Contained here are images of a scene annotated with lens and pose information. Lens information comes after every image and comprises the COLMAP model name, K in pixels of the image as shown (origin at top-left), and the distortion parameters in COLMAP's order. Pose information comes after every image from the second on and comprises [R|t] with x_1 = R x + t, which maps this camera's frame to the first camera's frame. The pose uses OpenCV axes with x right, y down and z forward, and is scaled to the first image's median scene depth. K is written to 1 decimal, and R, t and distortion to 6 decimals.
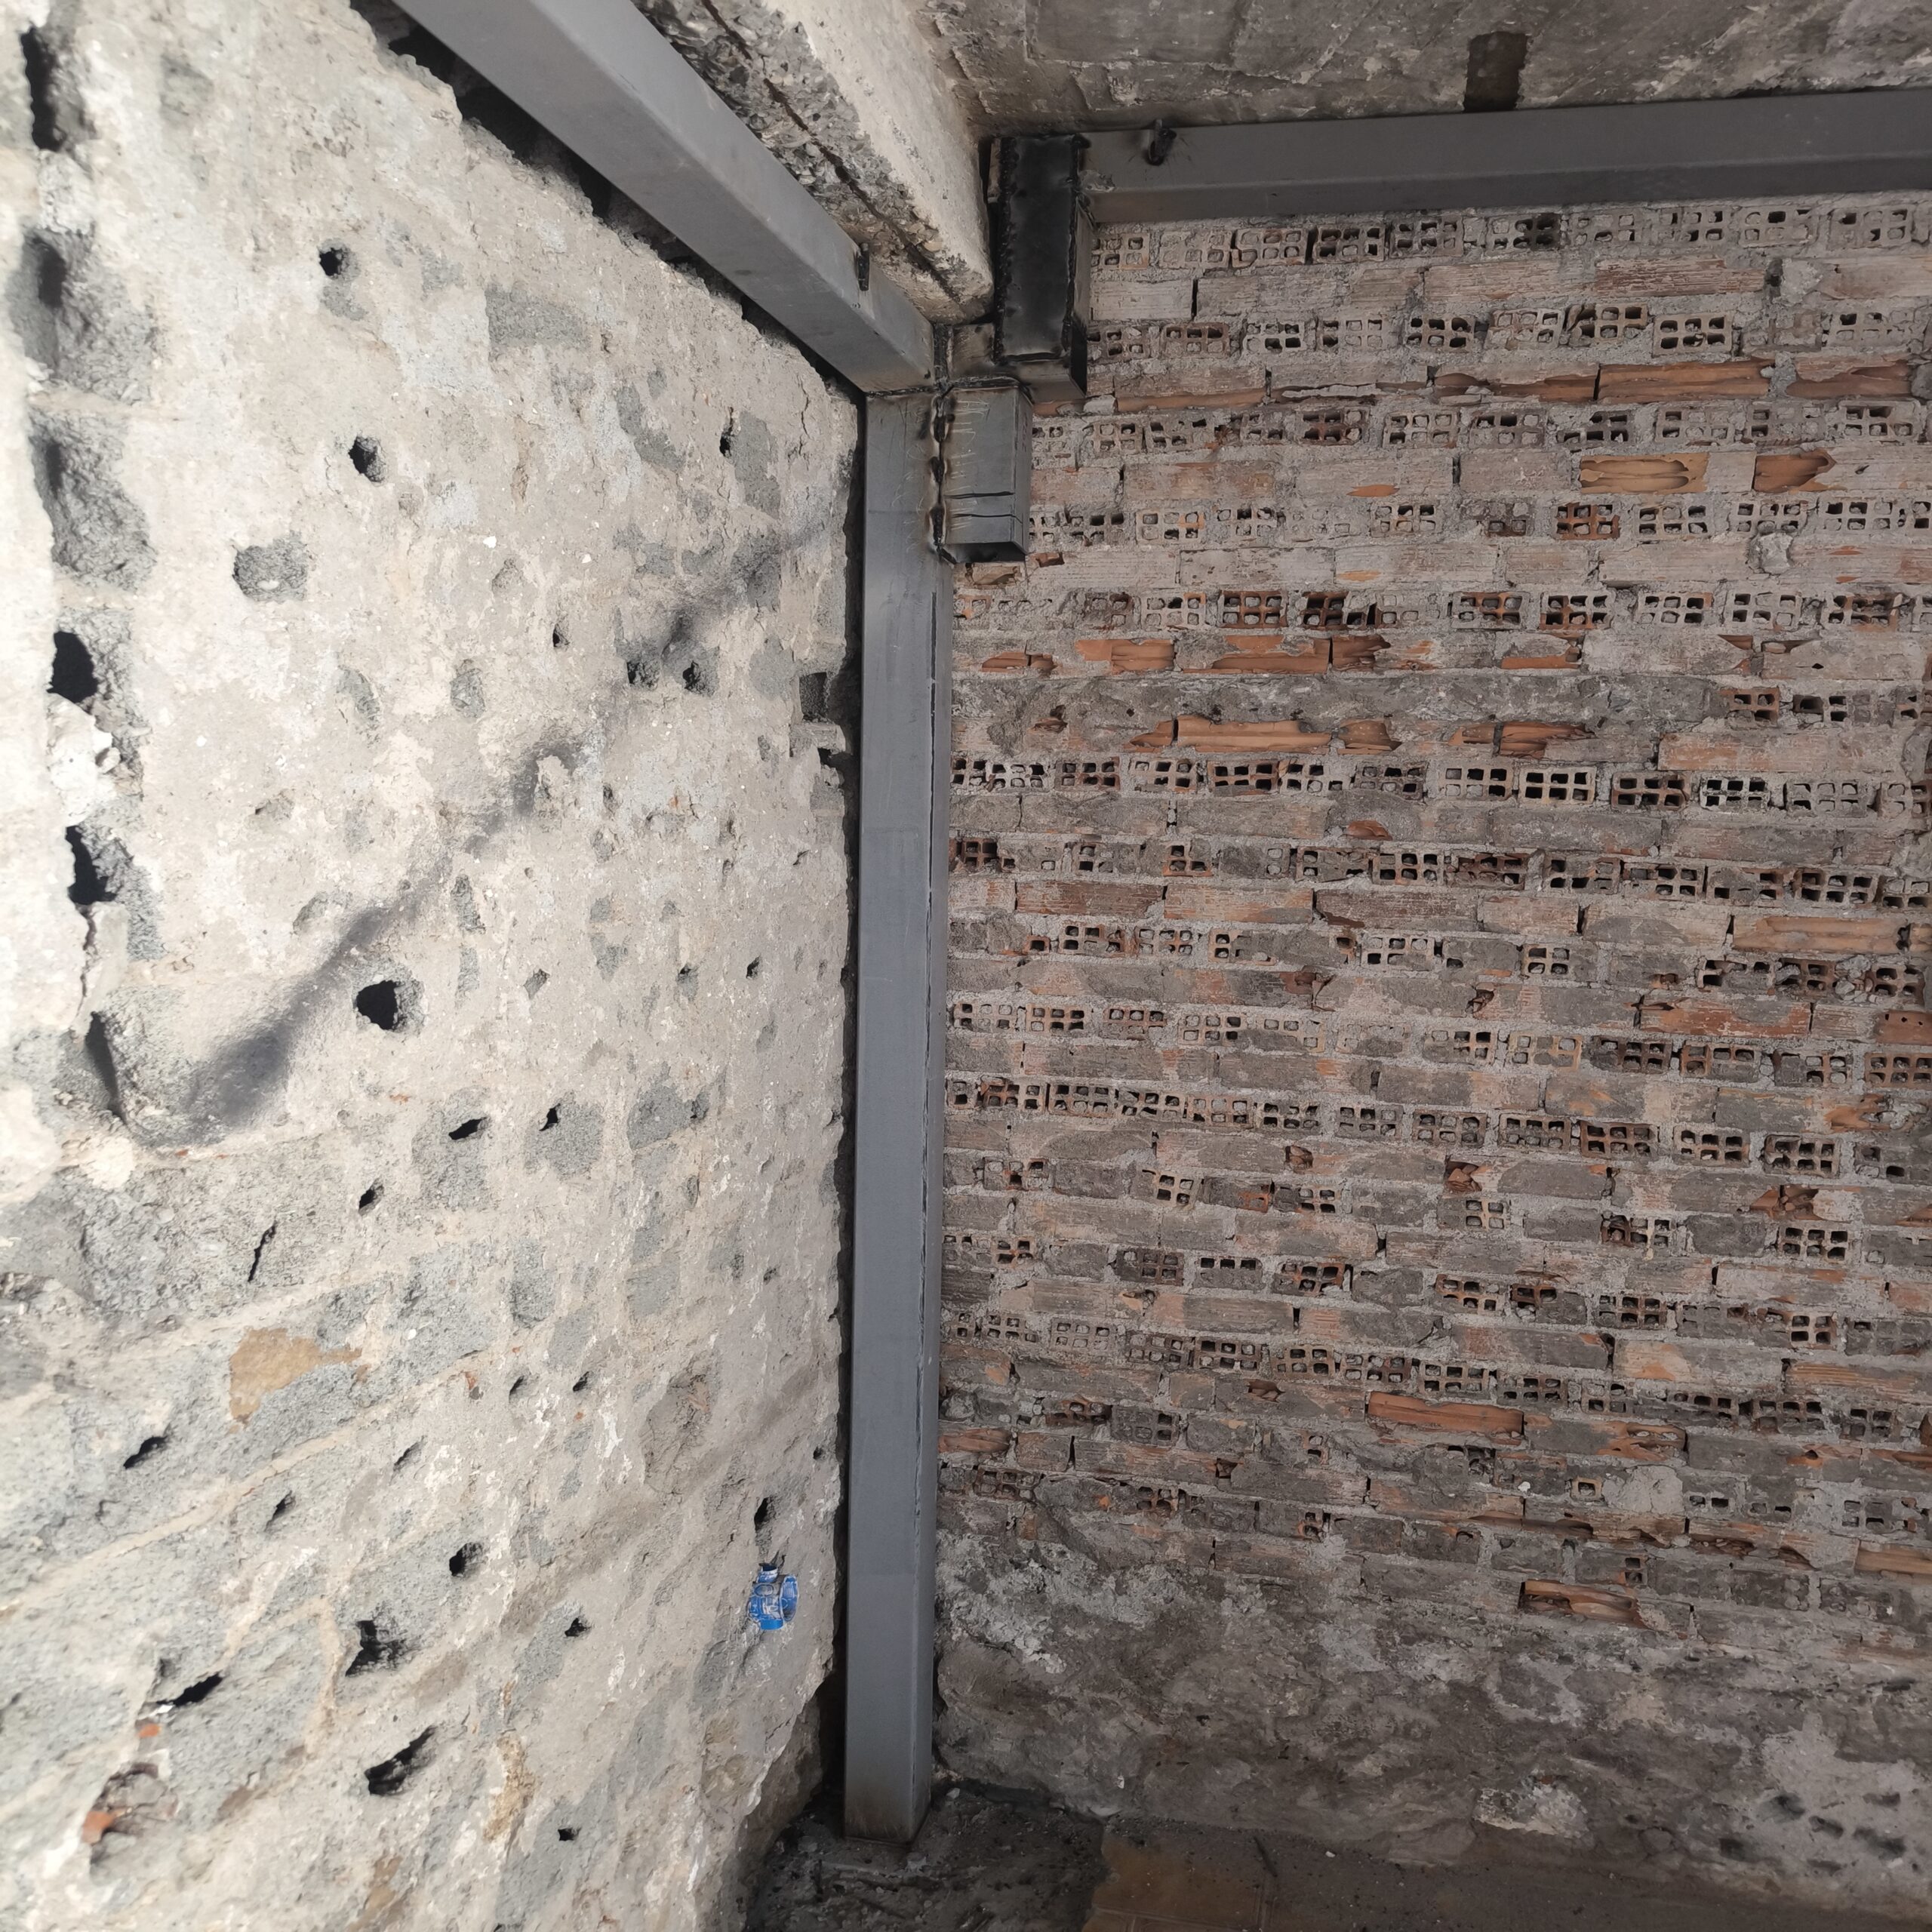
lens RADIAL K [[1784.4, 0, 964.8], [0, 1784.4, 1001.5], [0, 0, 1]] dist [0.064863, -0.066964]
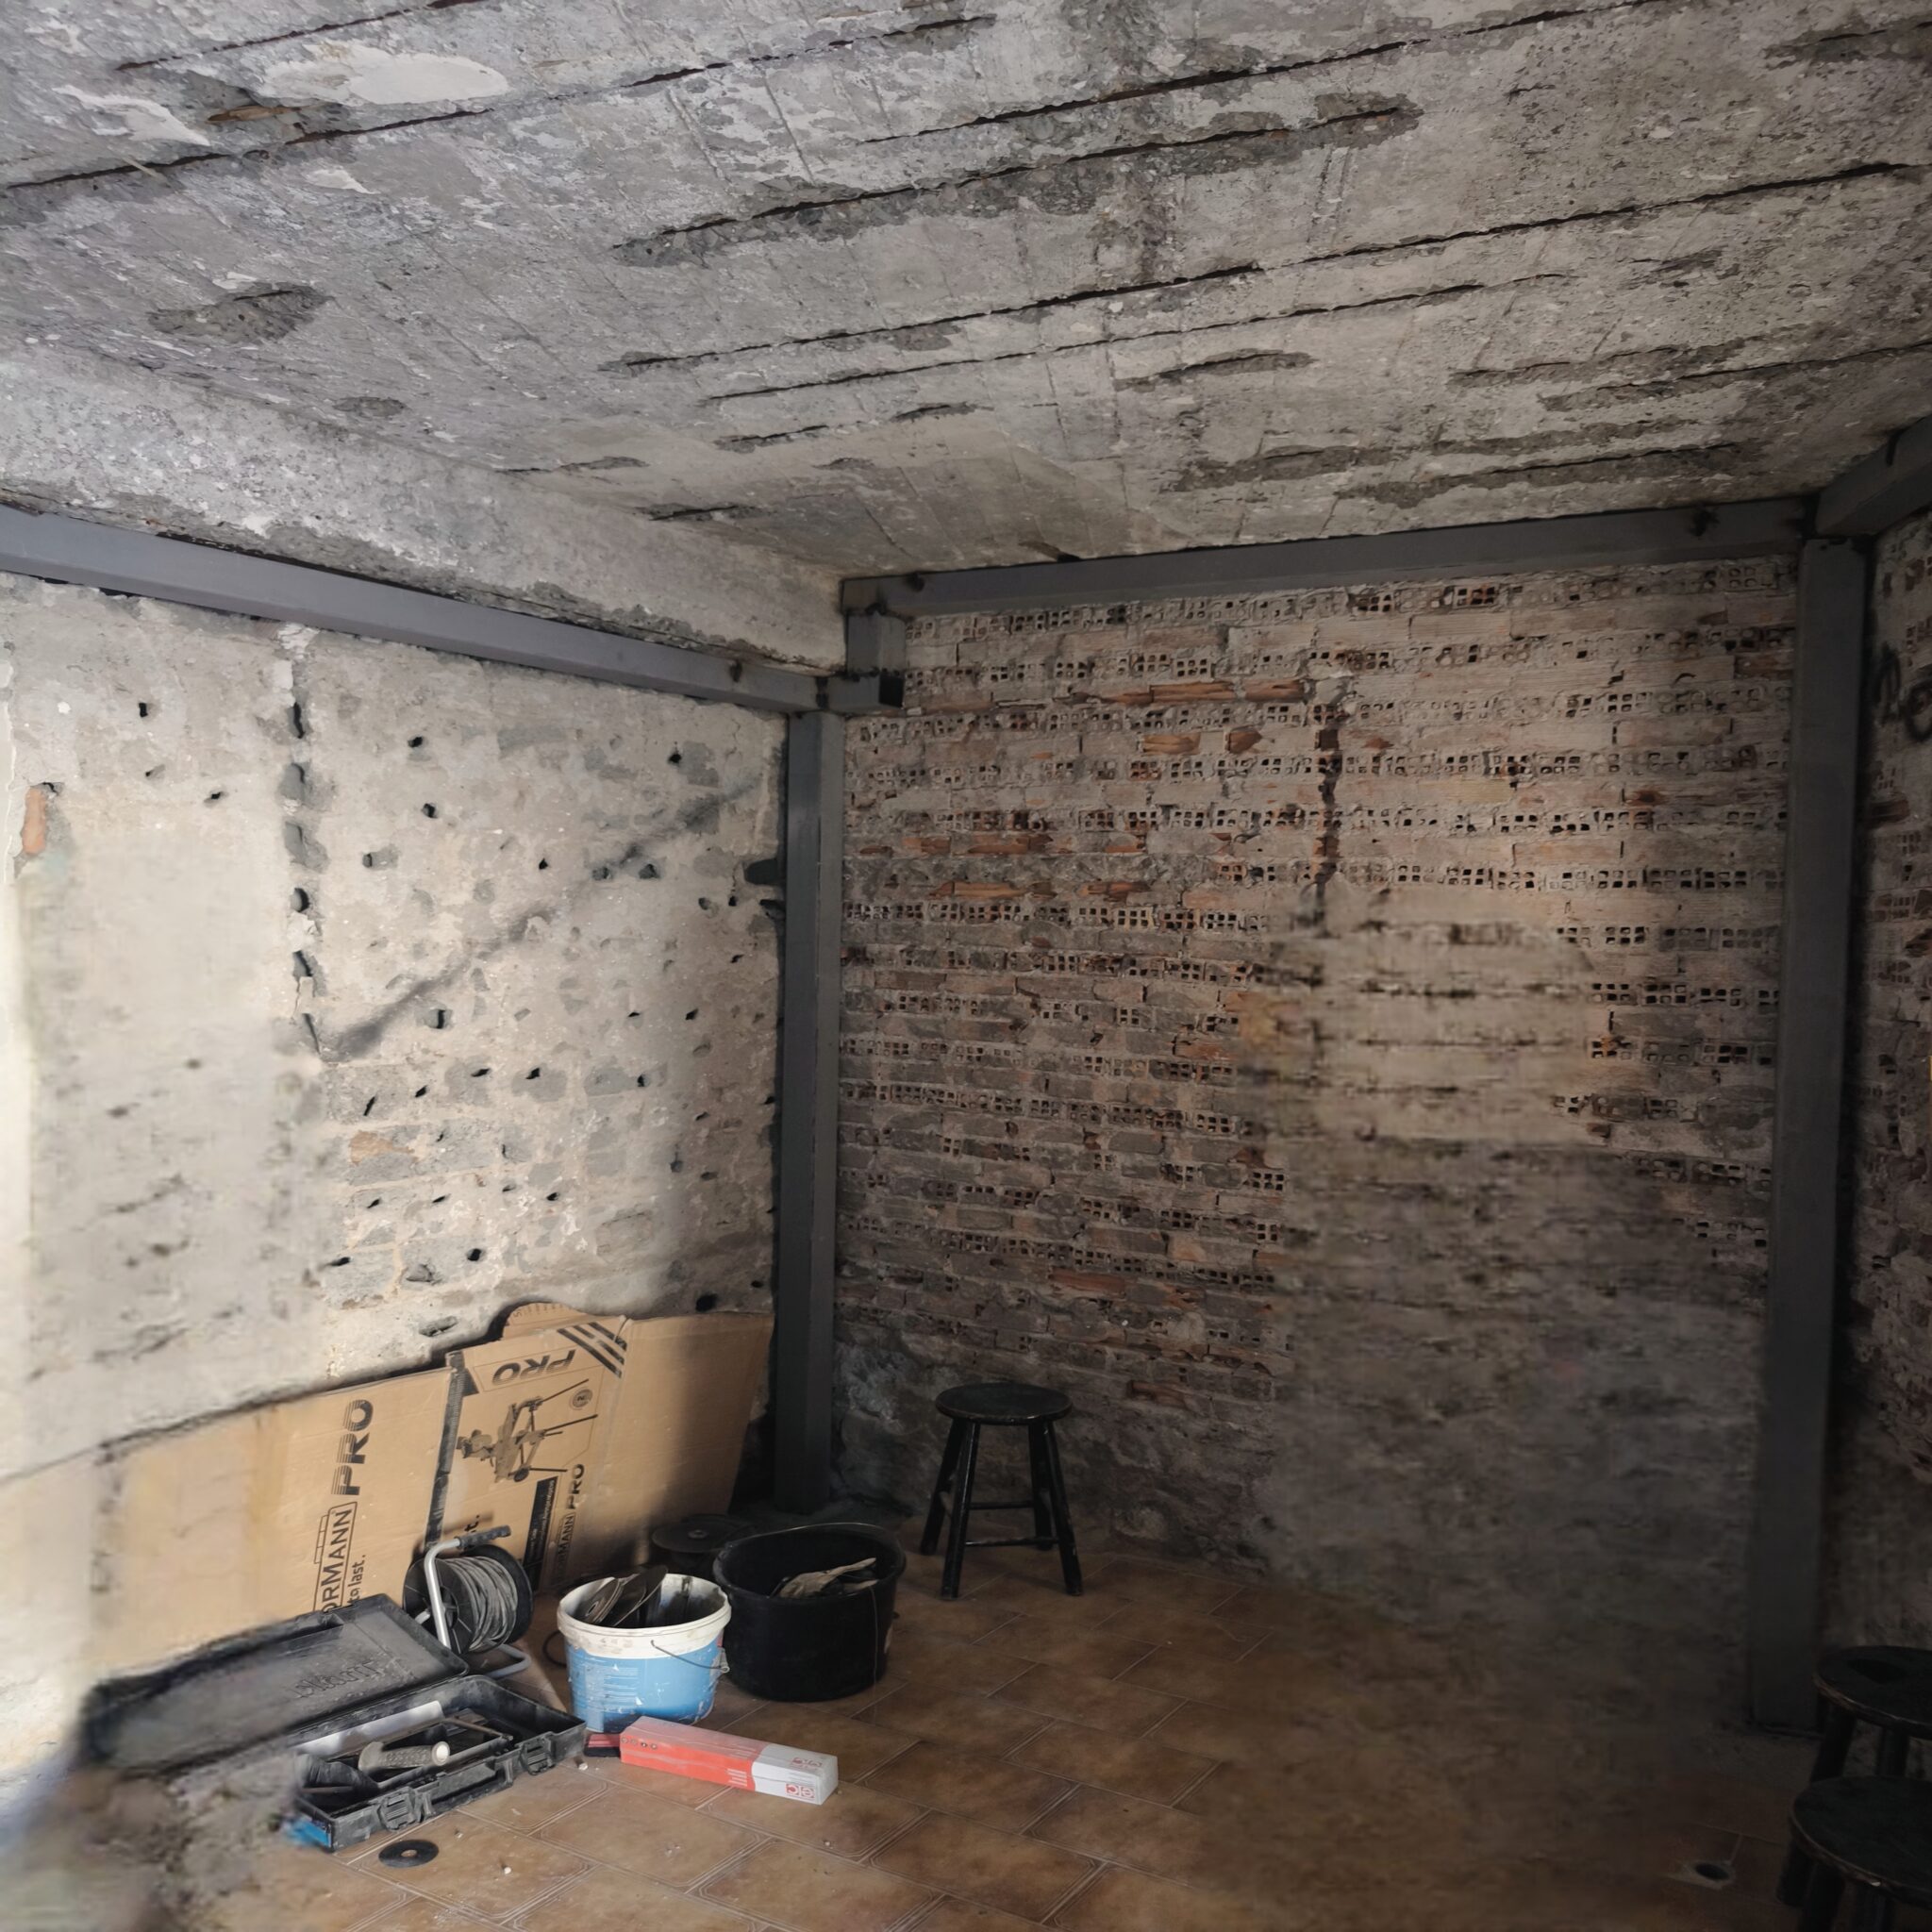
lens RADIAL K [[1862.5, 0, 966.0], [0, 1862.5, 966.0], [0, 0, 1]] dist [0.103781, -0.196755]
pose [[0.944957, -0.001014, -0.327194, 0.769058], [-0.022908, 0.997336, -0.069252, 0.057752], [0.326393, 0.072935, 0.942416, -0.774620]]
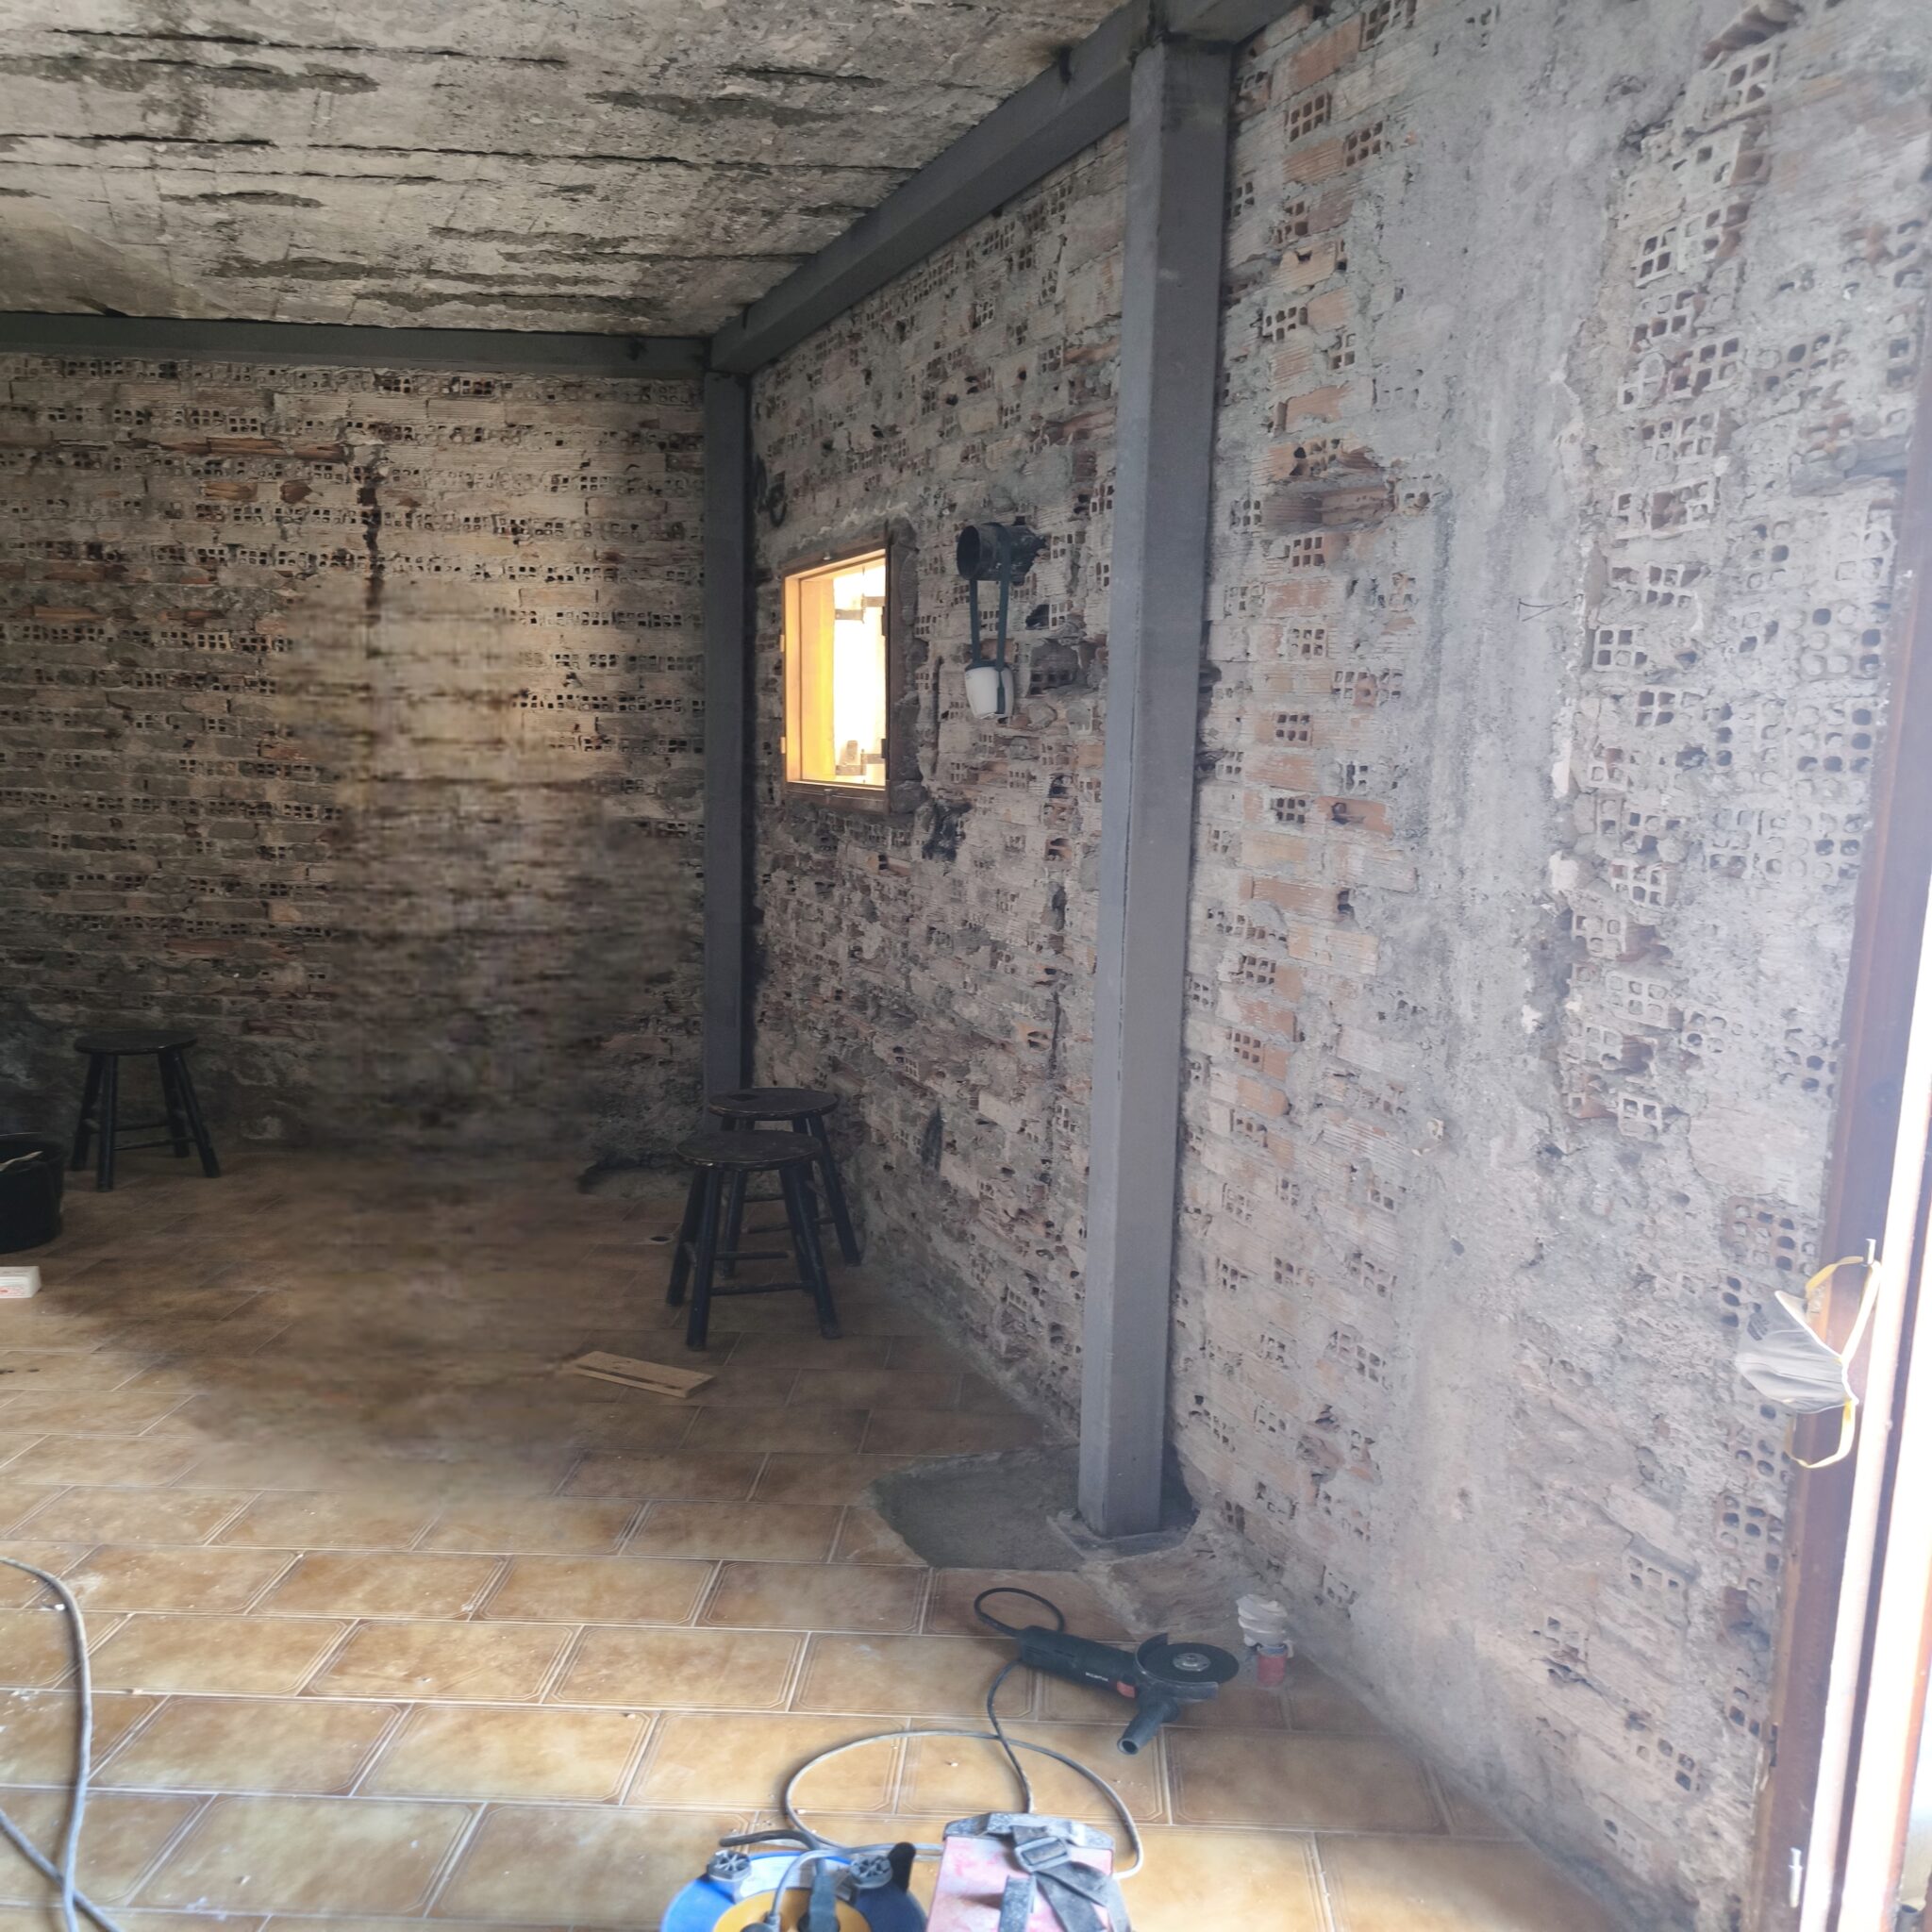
lens RADIAL K [[1752.5, 0, 1000.7], [0, 1752.5, 1090.4], [0, 0, 1]] dist [0.038036, -0.013980]
pose [[0.984365, -0.040654, 0.171384, 0.862474], [0.017515, 0.990770, 0.134420, 0.140952], [-0.175267, -0.129317, 0.975991, -1.266799]]
